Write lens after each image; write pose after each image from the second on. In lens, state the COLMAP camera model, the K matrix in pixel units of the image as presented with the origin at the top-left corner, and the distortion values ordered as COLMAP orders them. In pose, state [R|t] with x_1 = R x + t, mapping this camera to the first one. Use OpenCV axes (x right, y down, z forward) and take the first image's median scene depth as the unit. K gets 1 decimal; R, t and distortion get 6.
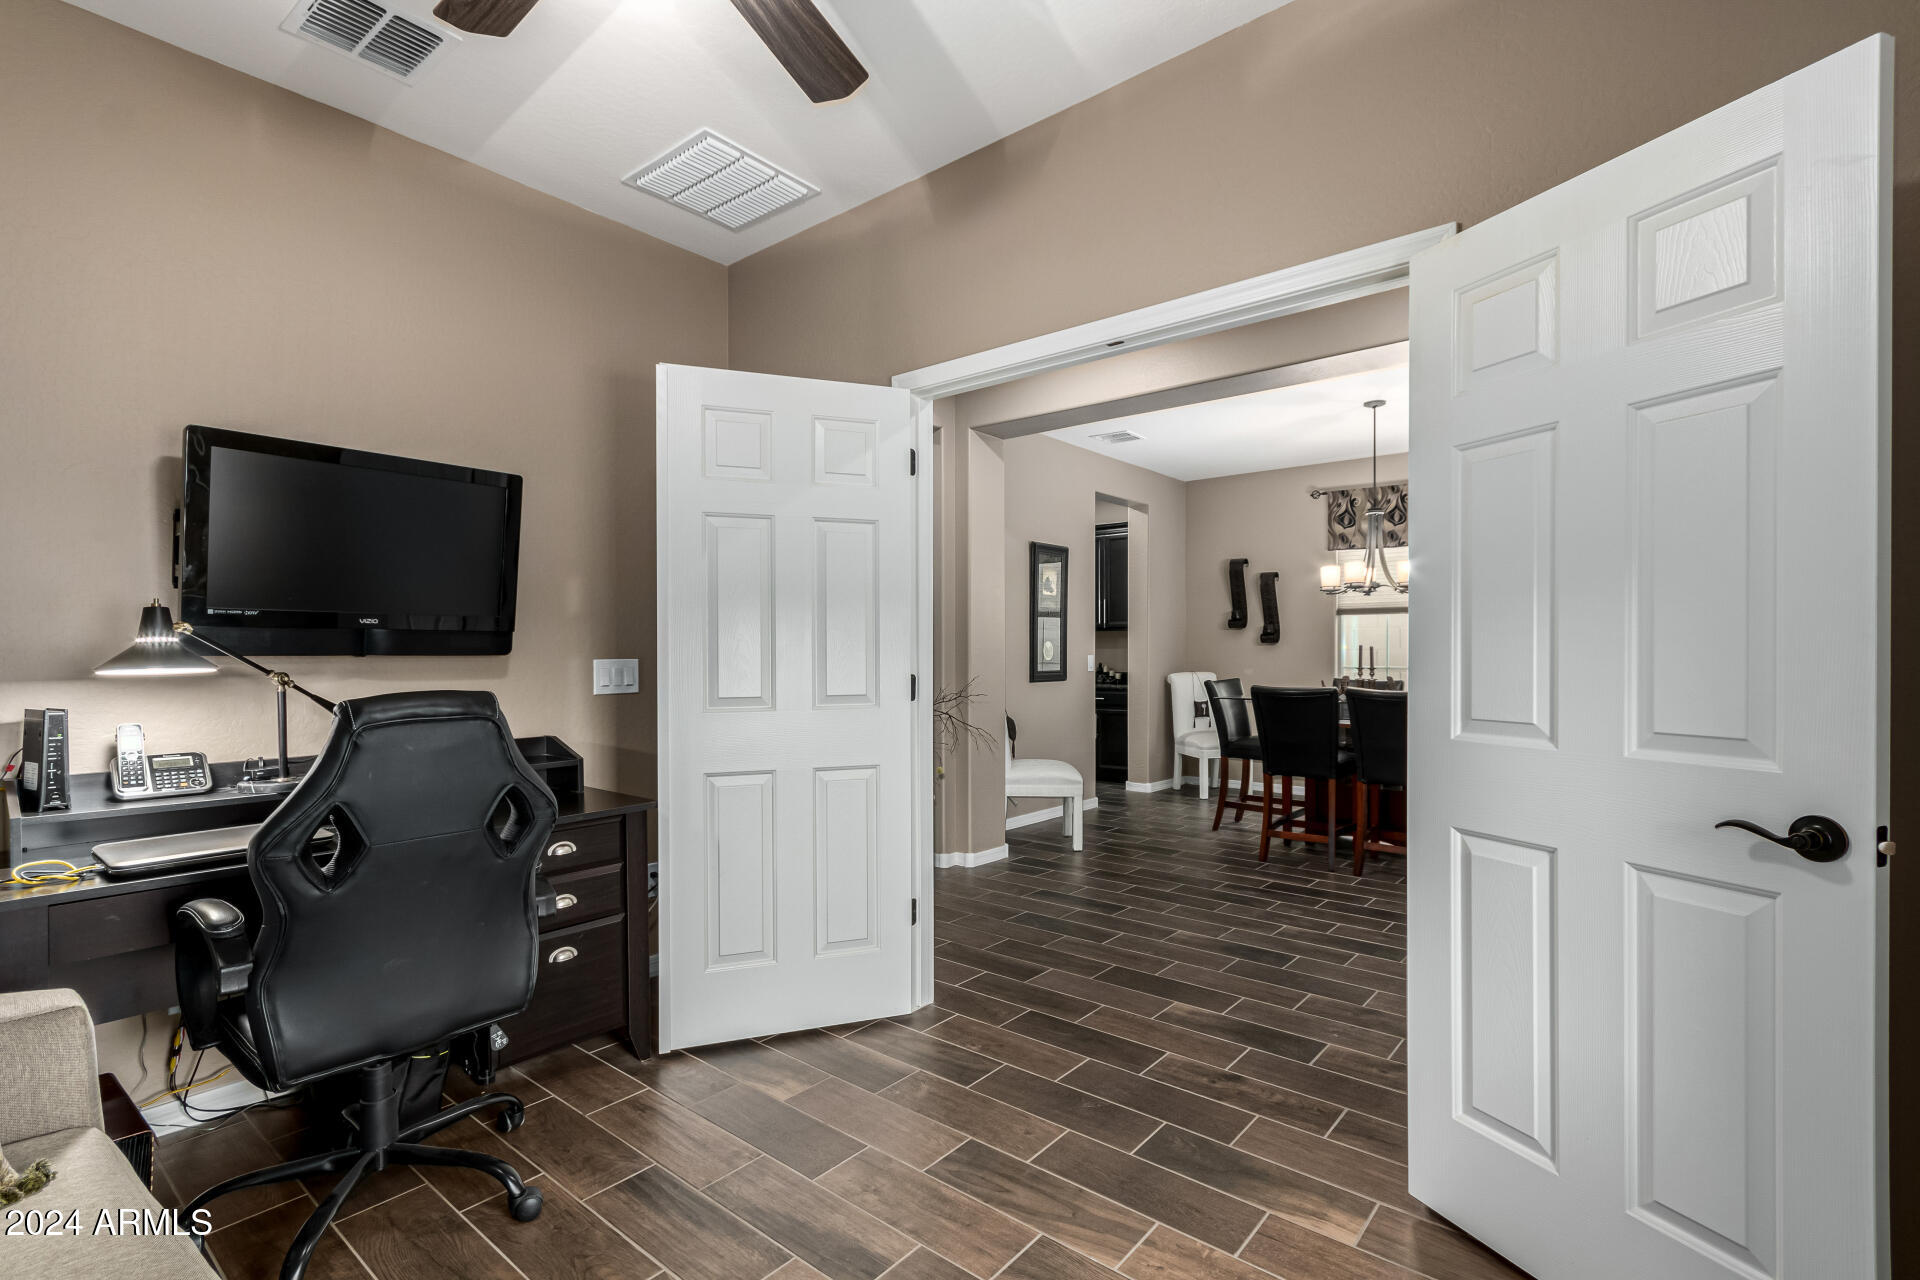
lens RADIAL K [[898.2, 0, 965.8], [0, 898.2, 649.7], [0, 0, 1]] dist [0.004121, 0.000402]
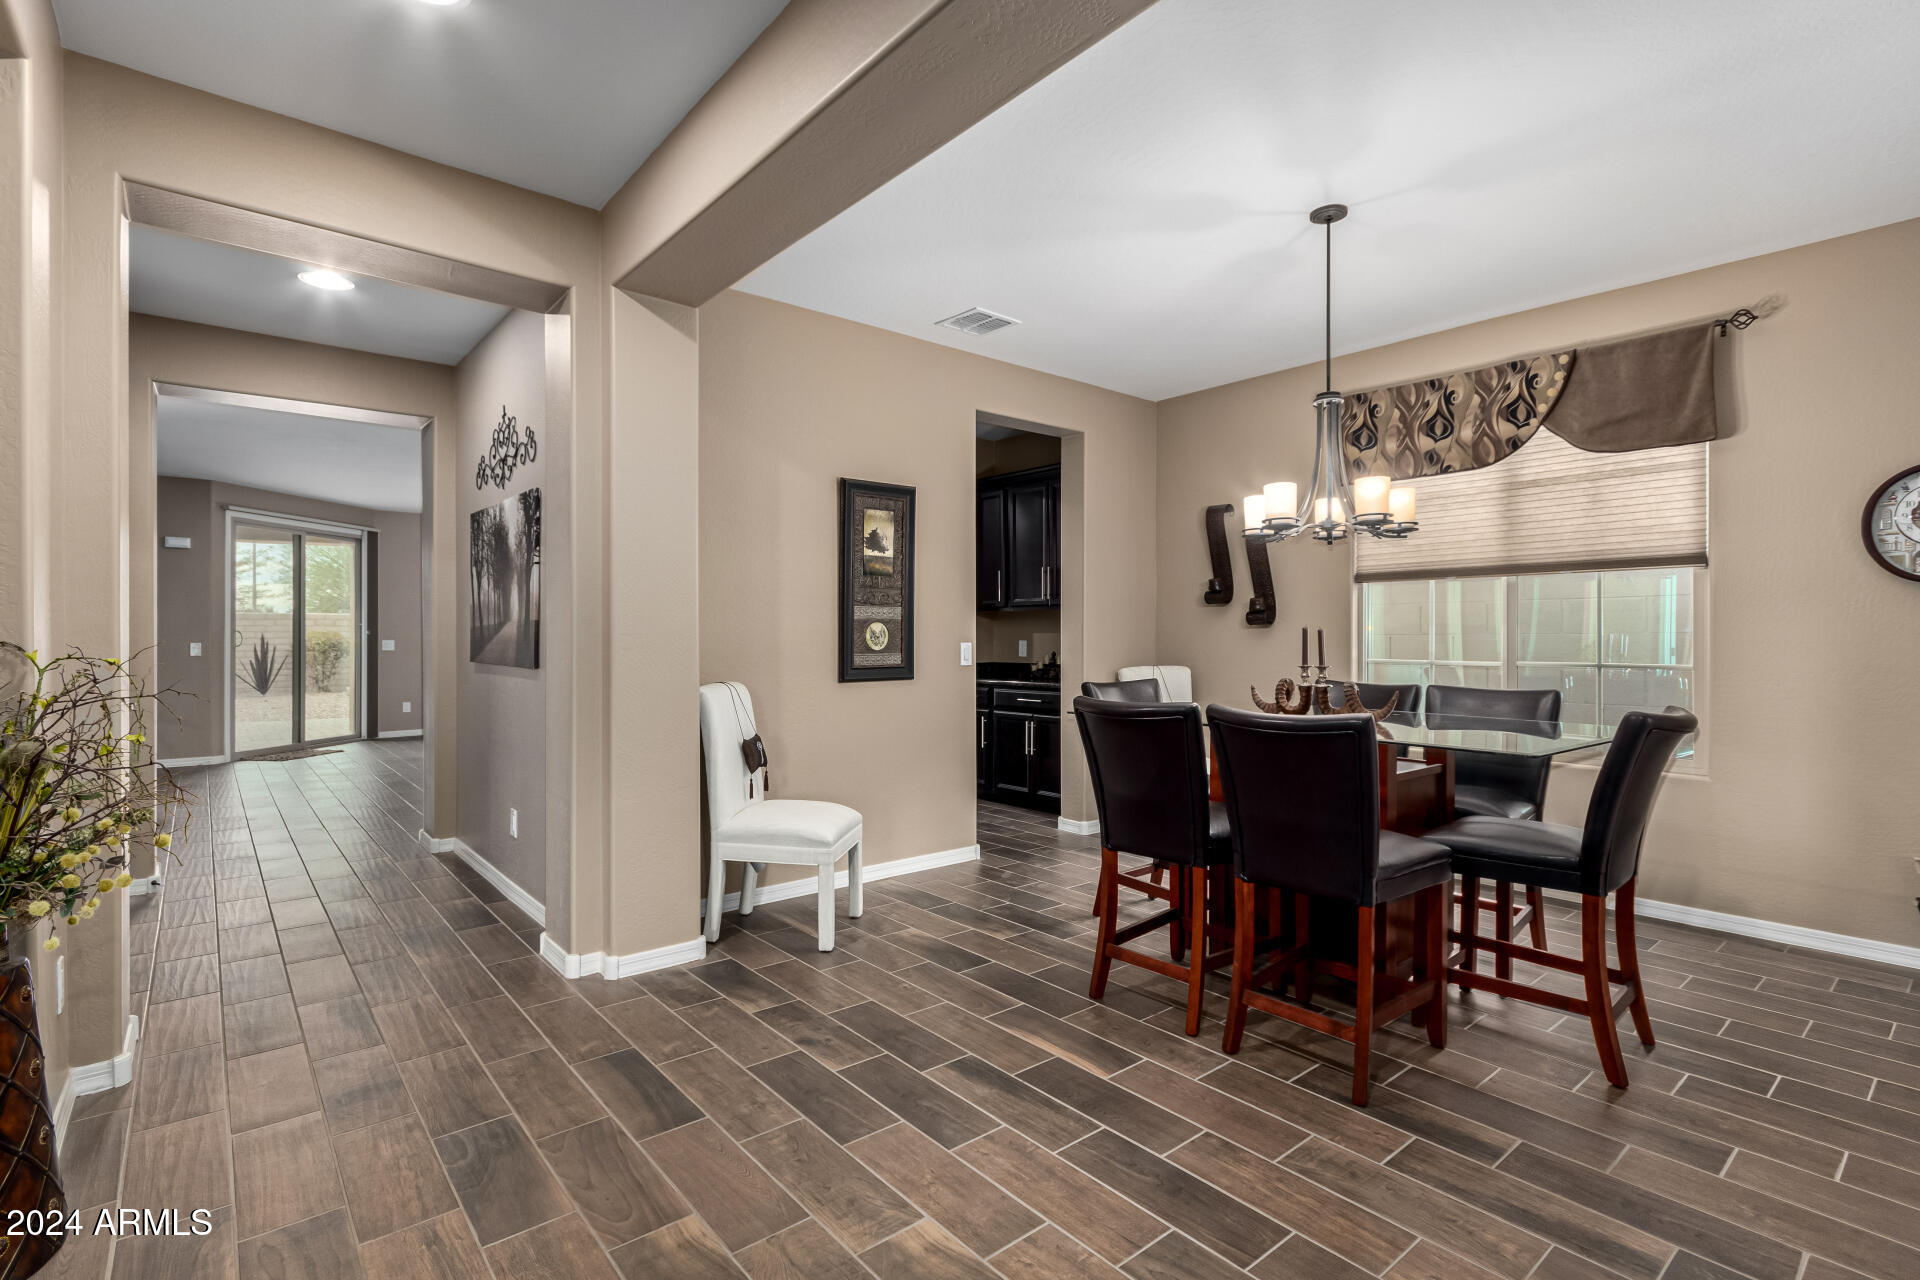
lens RADIAL K [[898.2, 0, 950.2], [0, 898.2, 639.1], [0, 0, 1]] dist [0.004121, 0.000402]
pose [[0.982243, 0.001095, -0.187612, 0.276784], [0.000643, 0.999957, 0.009205, -0.003040], [0.187614, -0.009162, 0.982200, 0.324074]]
